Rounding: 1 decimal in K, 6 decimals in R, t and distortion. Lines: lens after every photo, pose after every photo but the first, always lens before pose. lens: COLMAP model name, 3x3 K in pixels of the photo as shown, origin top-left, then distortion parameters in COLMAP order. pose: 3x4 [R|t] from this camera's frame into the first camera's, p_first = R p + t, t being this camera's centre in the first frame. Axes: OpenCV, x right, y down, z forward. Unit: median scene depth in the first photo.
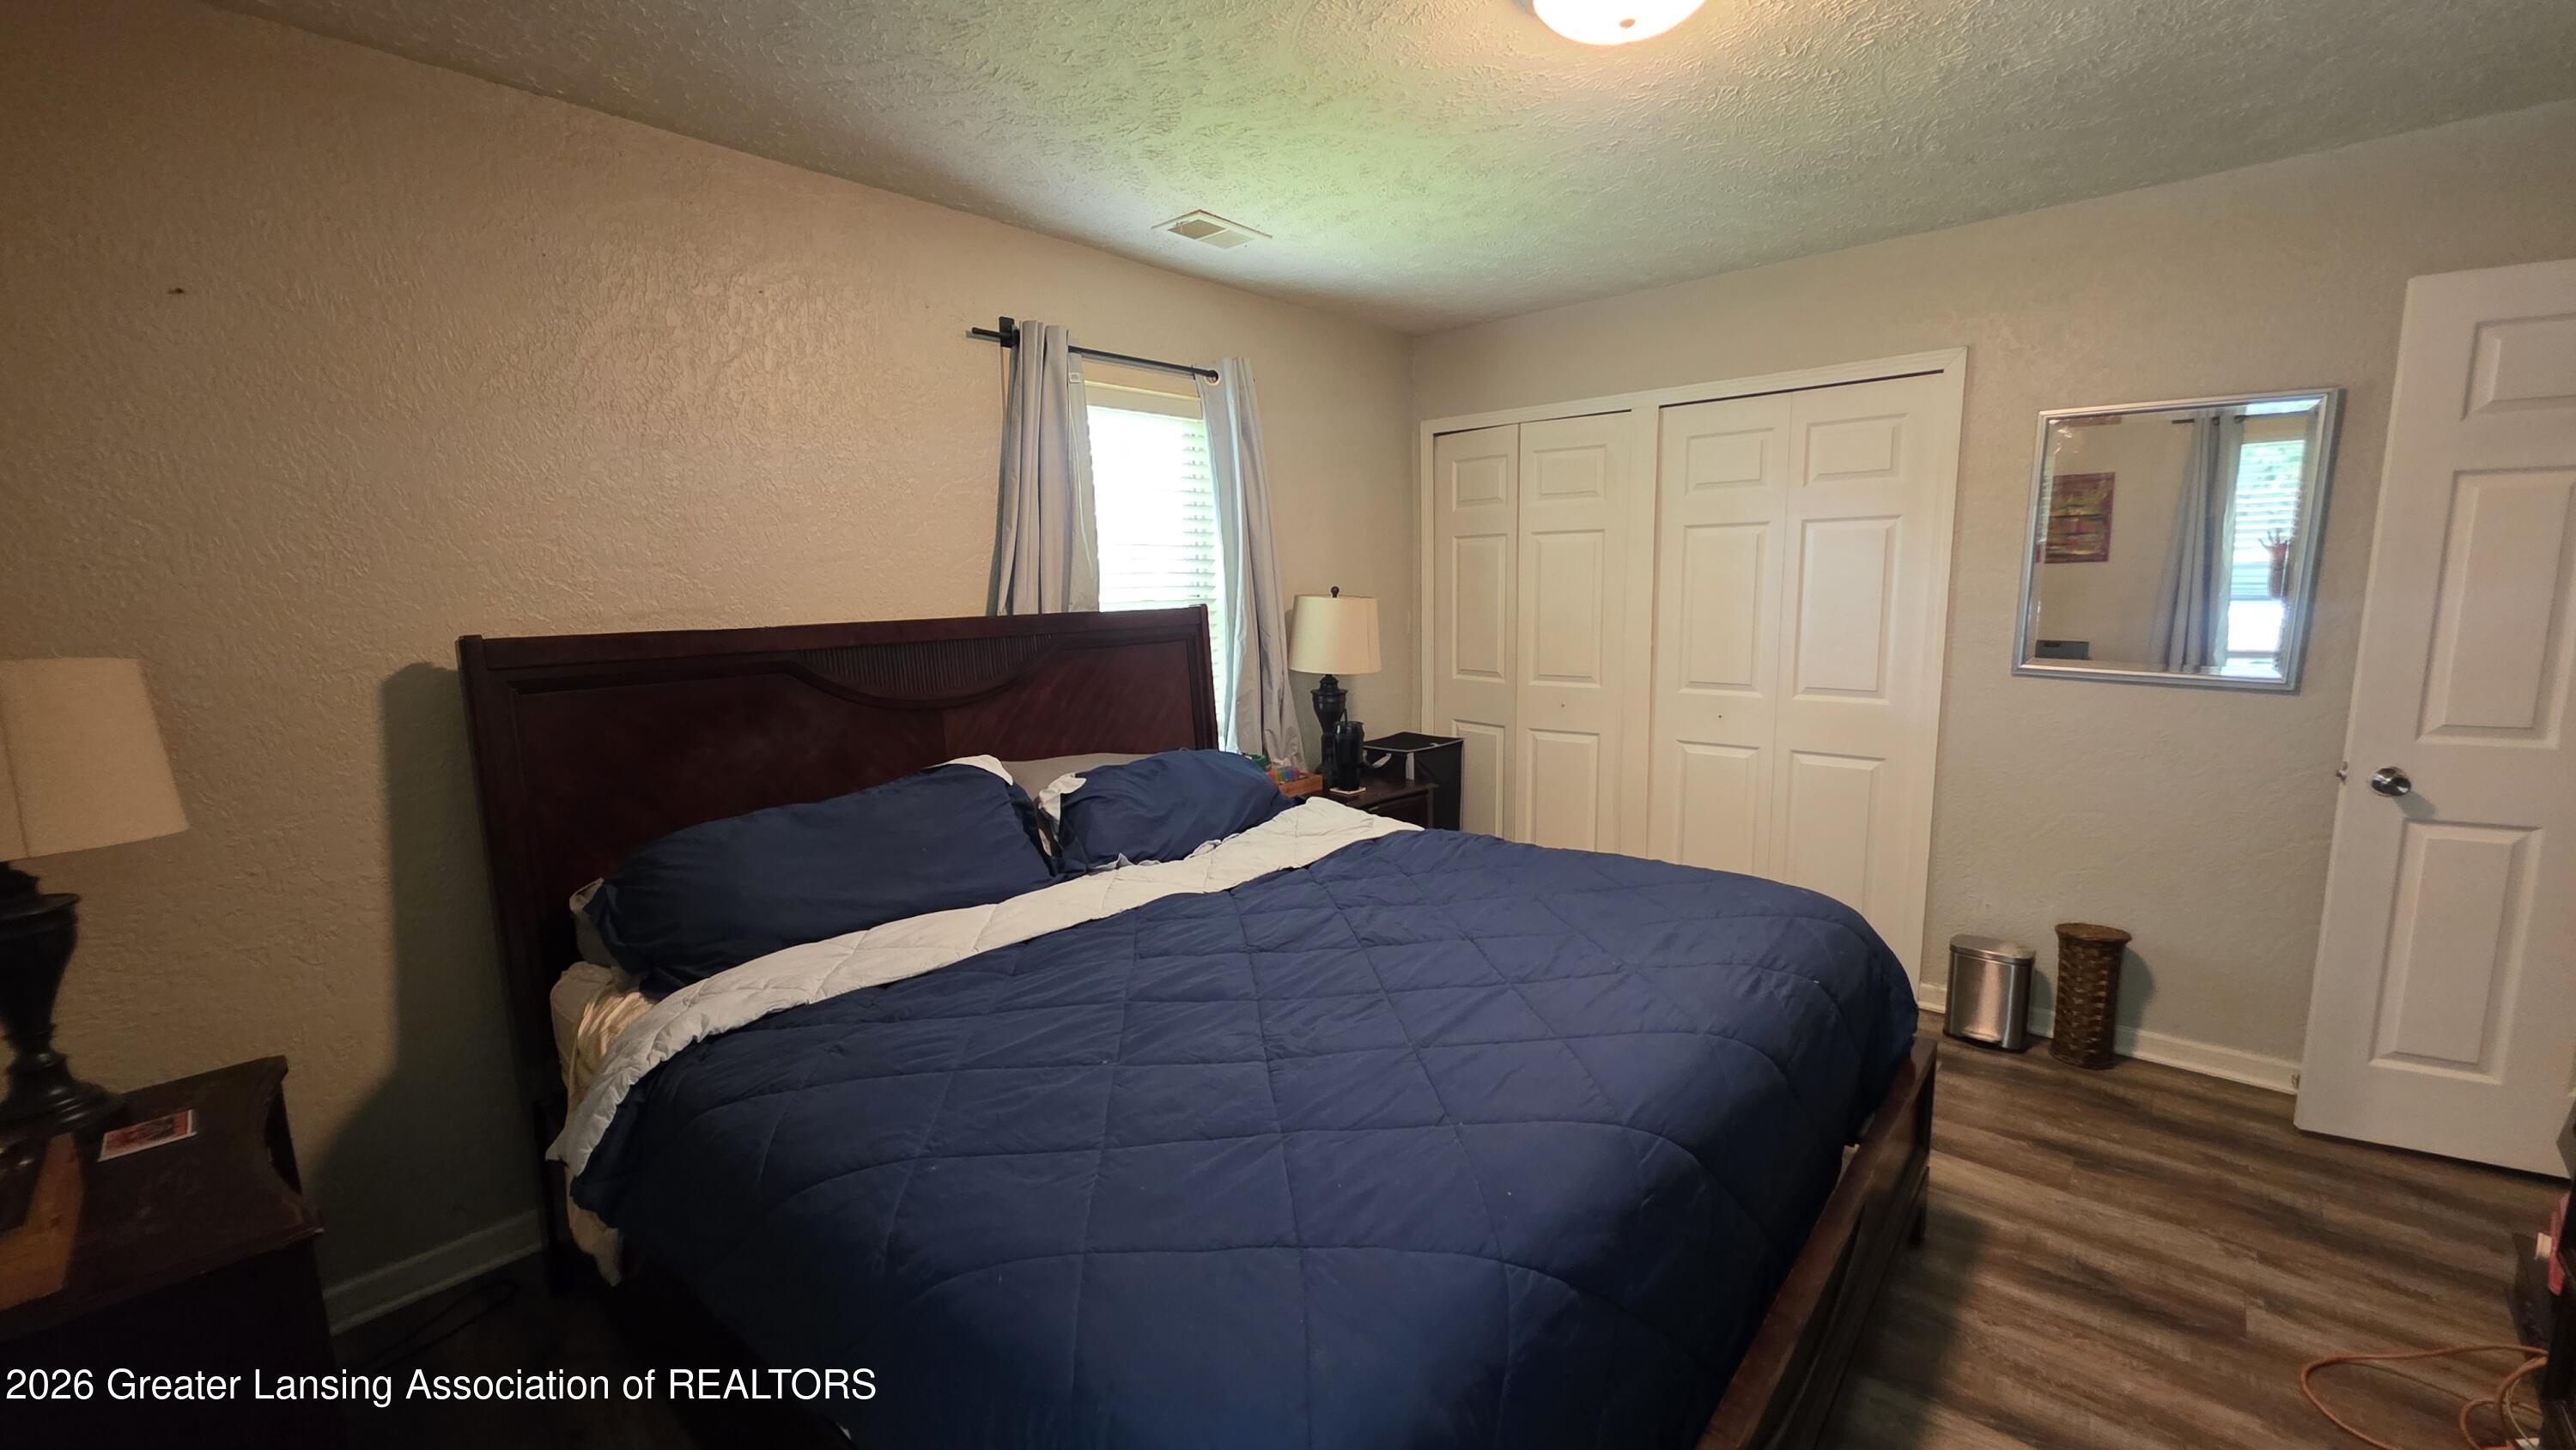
lens RADIAL K [[1030.7, 0, 1284.6], [0, 1030.7, 721.4], [0, 0, 1]] dist [0.001491, 0.000235]
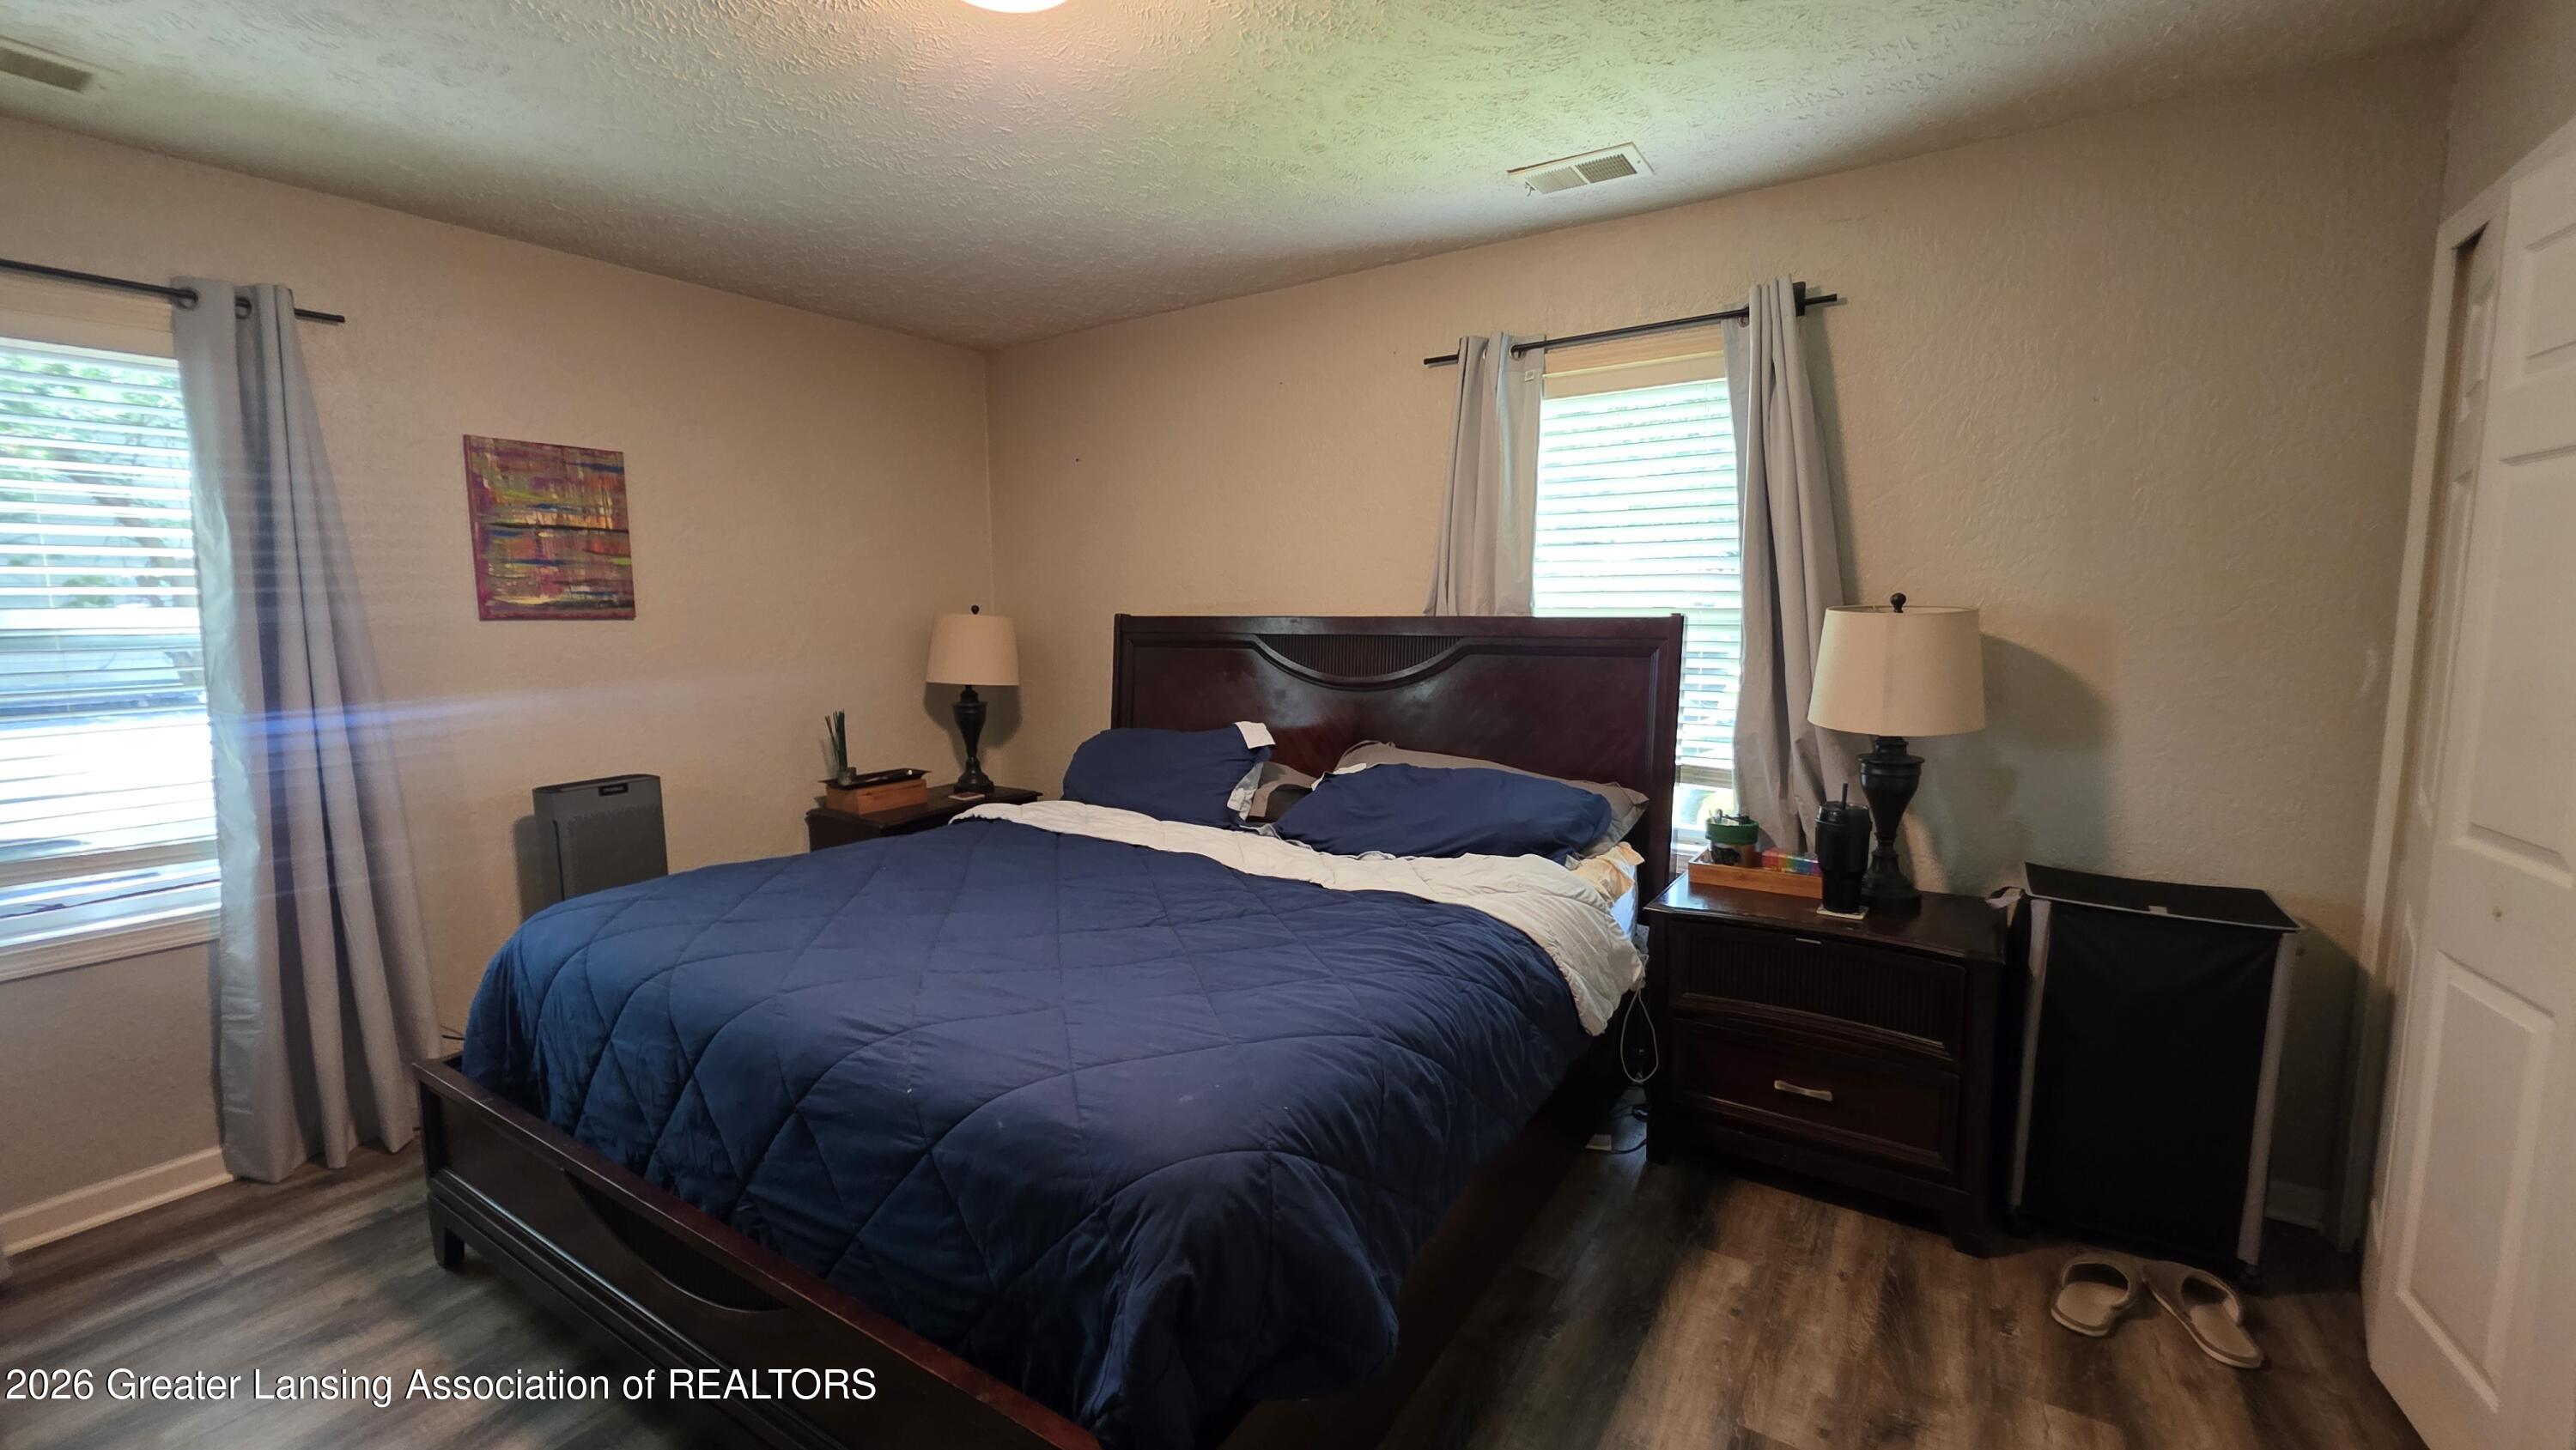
lens RADIAL K [[1030.7, 0, 1284.6], [0, 1030.7, 721.4], [0, 0, 1]] dist [0.001491, 0.000235]
pose [[0.144015, 0.143430, -0.979126, 0.748542], [-0.119595, 0.984711, 0.126657, -0.107077], [0.982322, 0.098858, 0.158966, 0.644586]]
